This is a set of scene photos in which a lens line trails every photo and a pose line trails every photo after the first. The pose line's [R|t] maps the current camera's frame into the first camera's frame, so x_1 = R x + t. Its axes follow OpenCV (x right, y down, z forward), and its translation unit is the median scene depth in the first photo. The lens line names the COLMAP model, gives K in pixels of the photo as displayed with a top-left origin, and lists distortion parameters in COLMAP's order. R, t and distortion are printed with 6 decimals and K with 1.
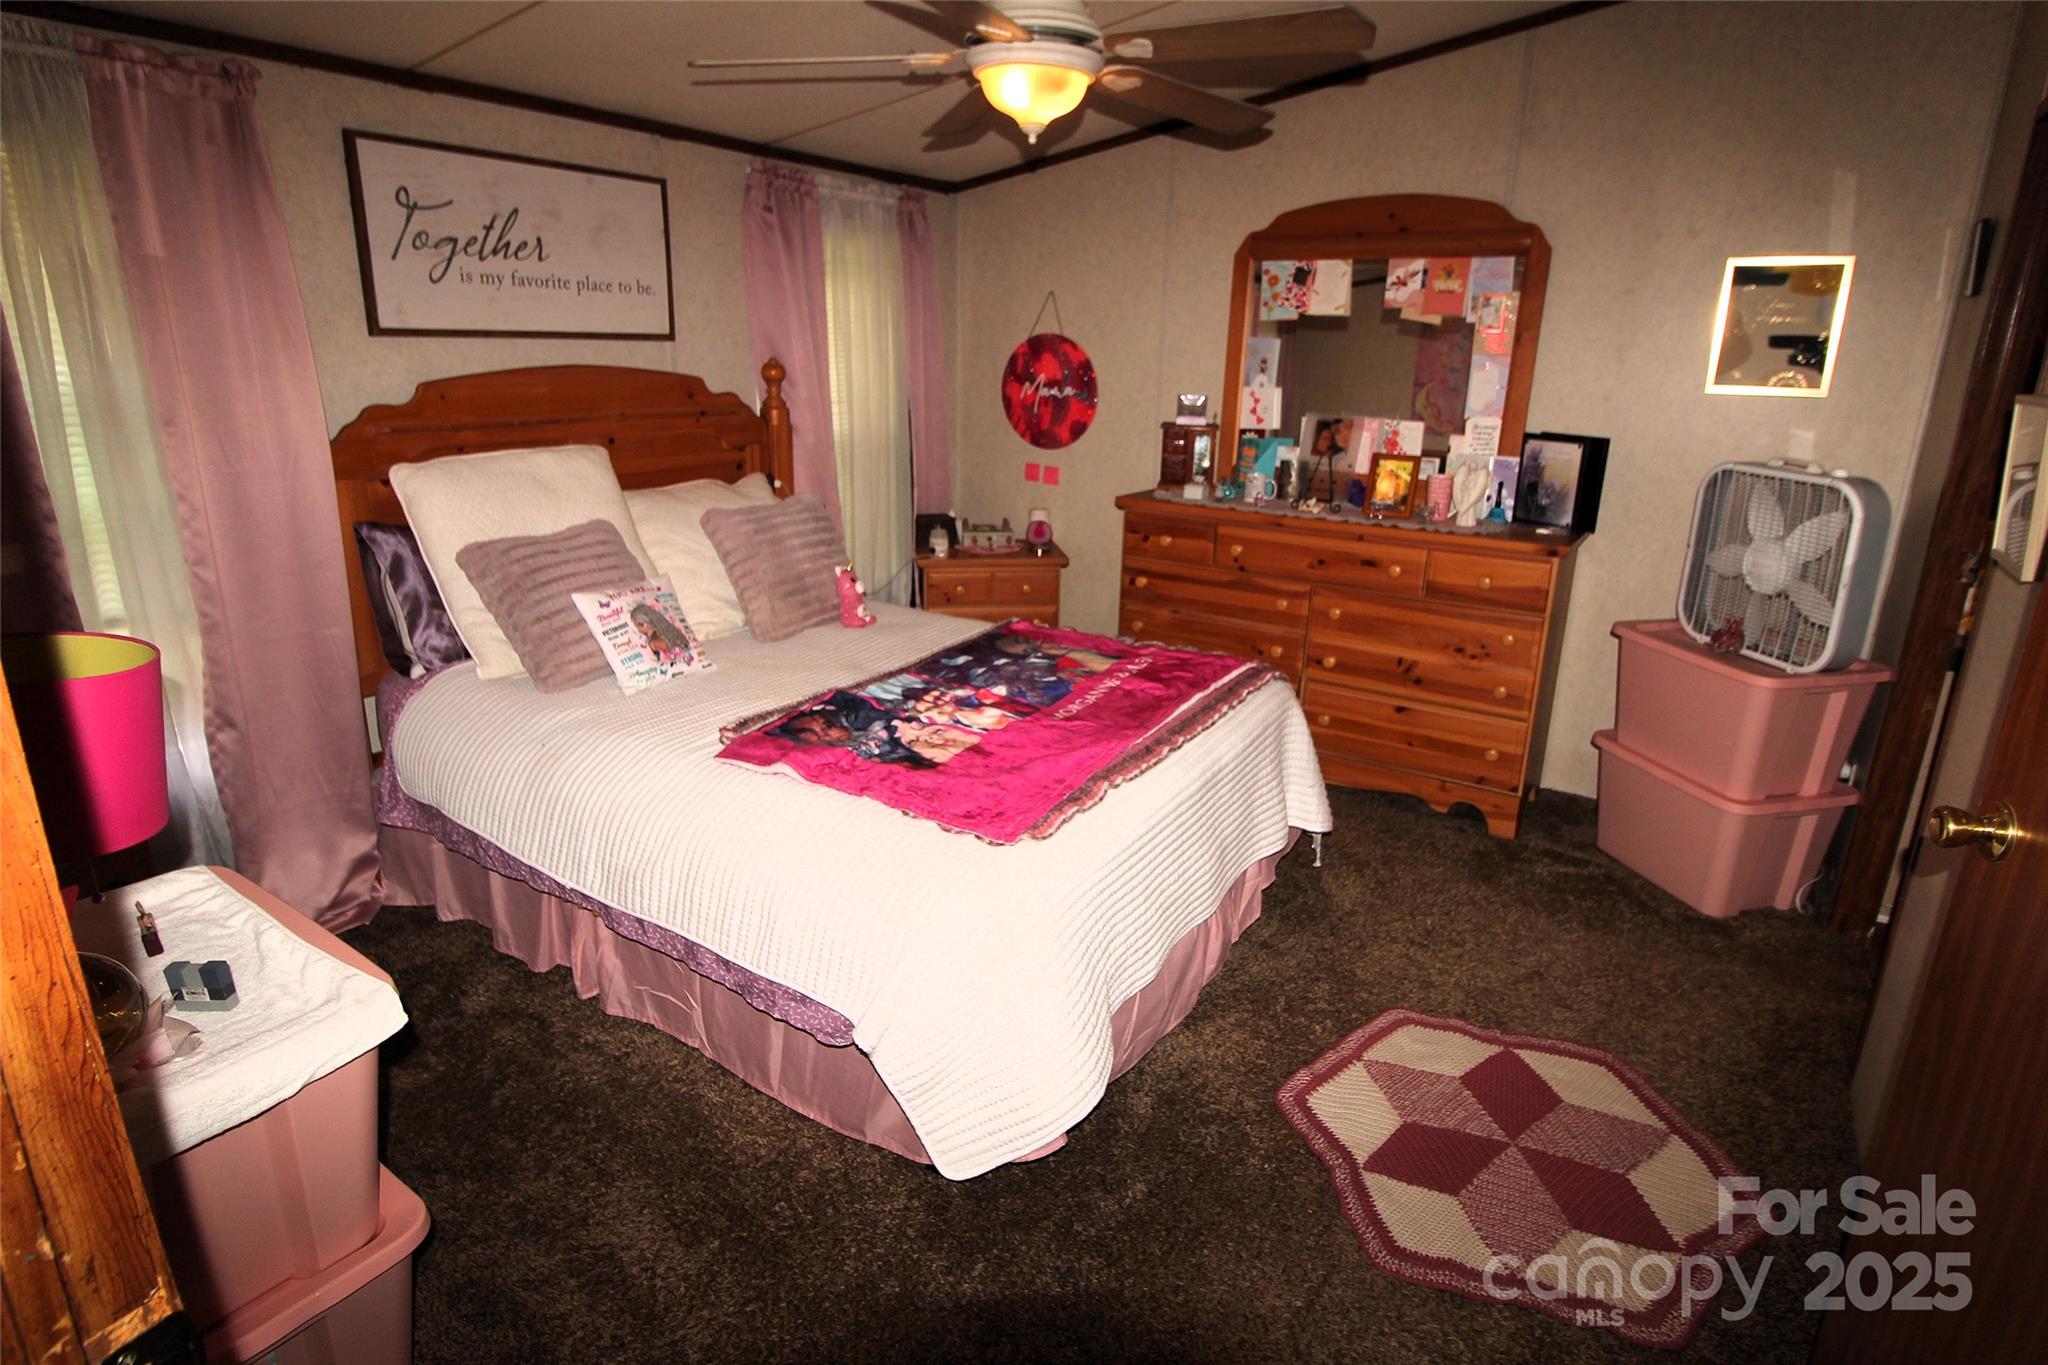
lens RADIAL K [[1091.9, 0, 1041.2], [0, 1091.9, 655.2], [0, 0, 1]] dist [0.003205, -0.009924]
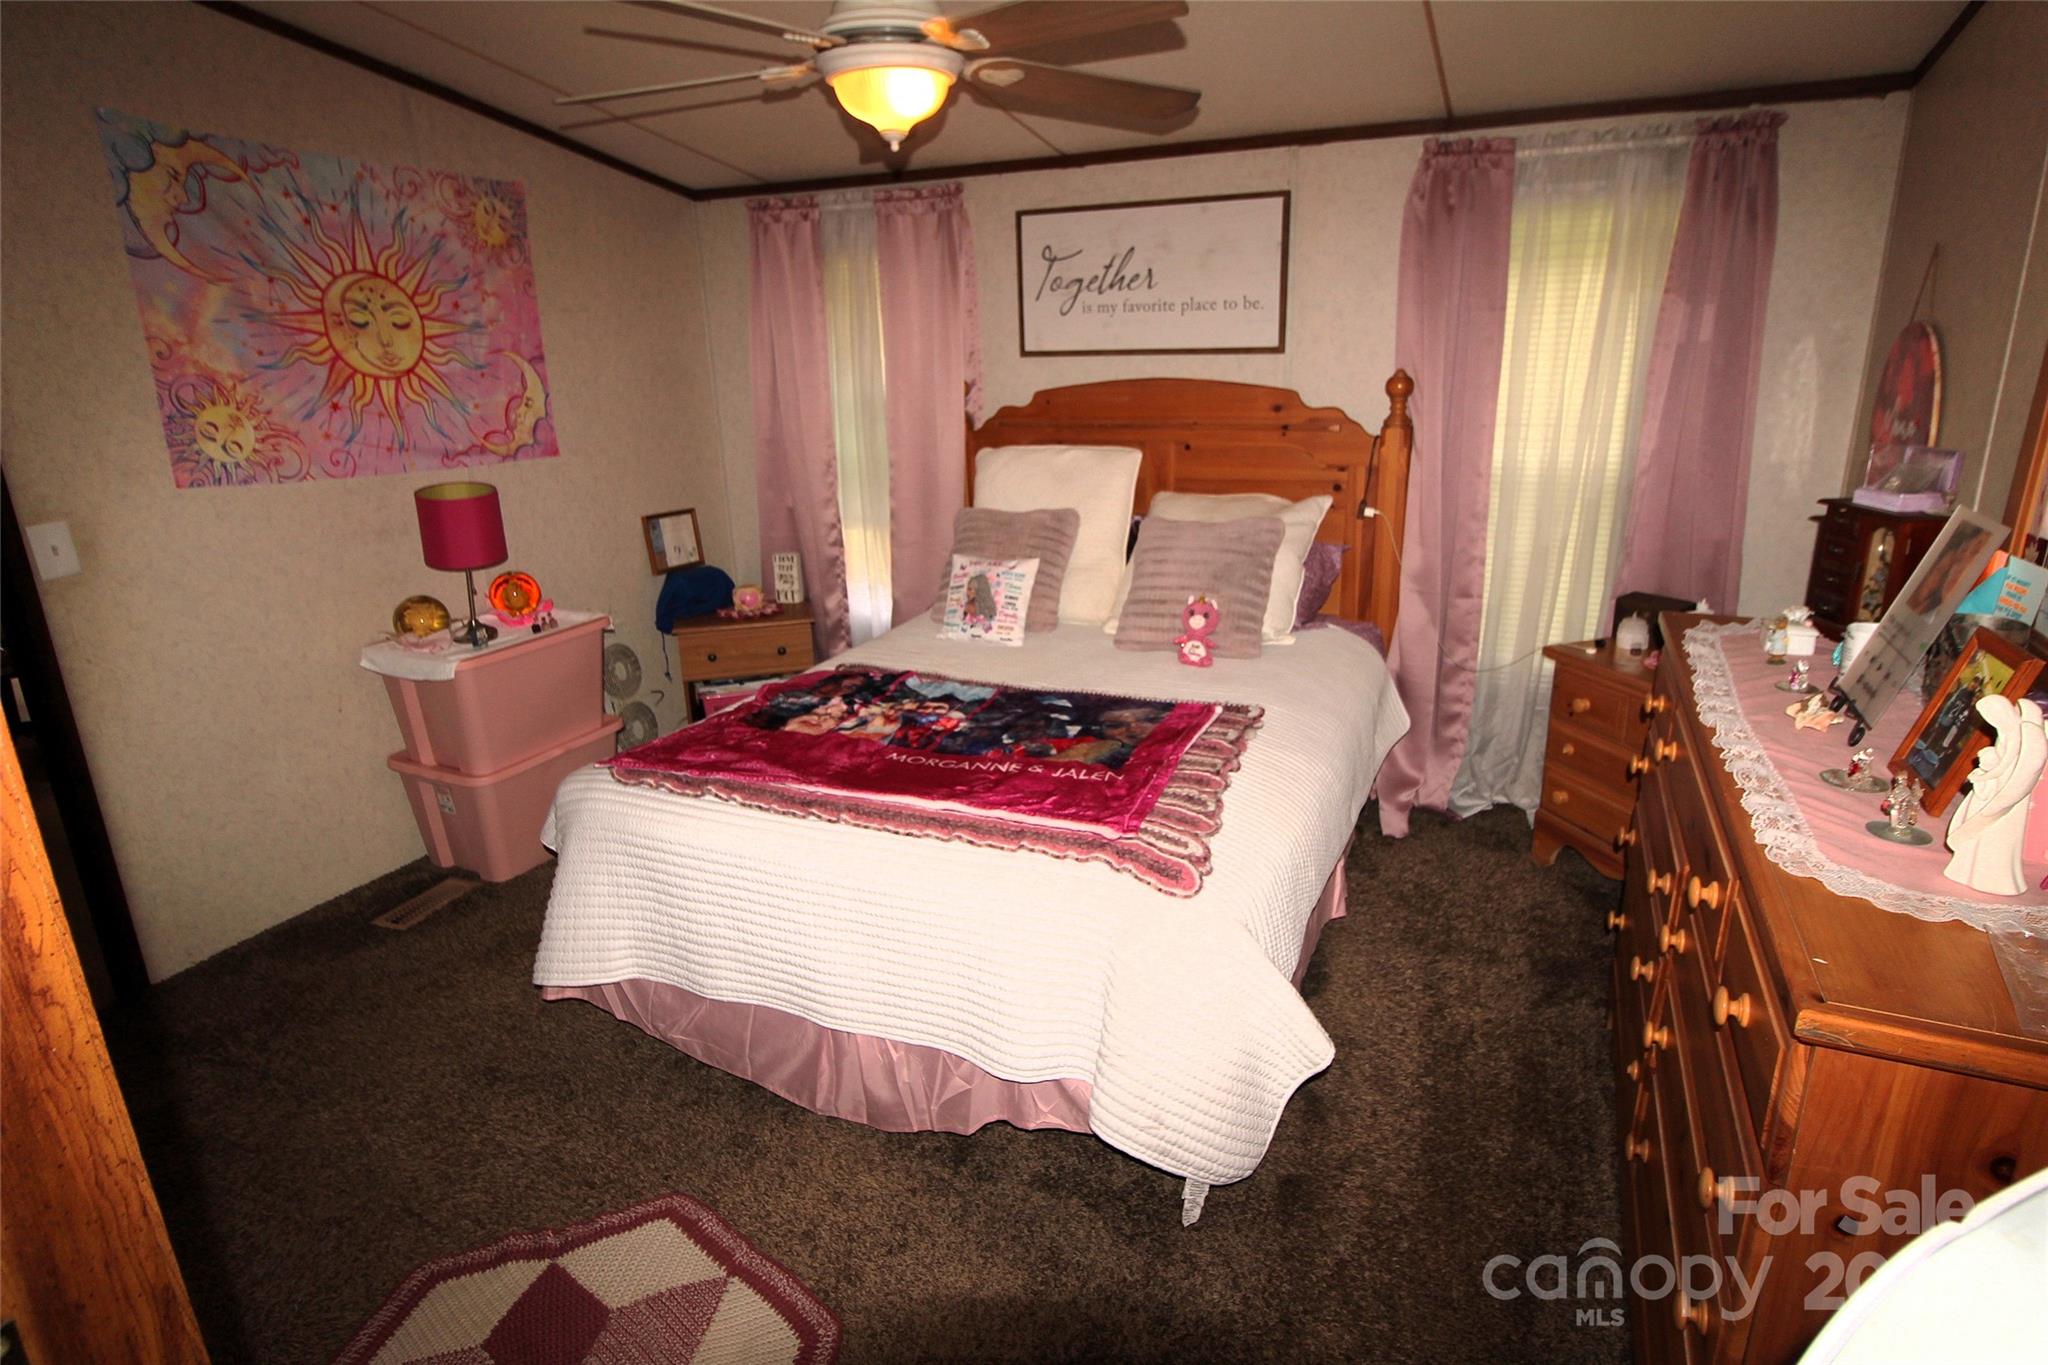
lens RADIAL K [[1091.9, 0, 1041.2], [0, 1091.9, 655.2], [0, 0, 1]] dist [0.003205, -0.009924]
pose [[0.135209, 0.250772, -0.958557, 0.772728], [-0.250550, 0.944653, 0.211793, -0.218062], [0.958615, 0.211530, 0.190557, 0.780644]]
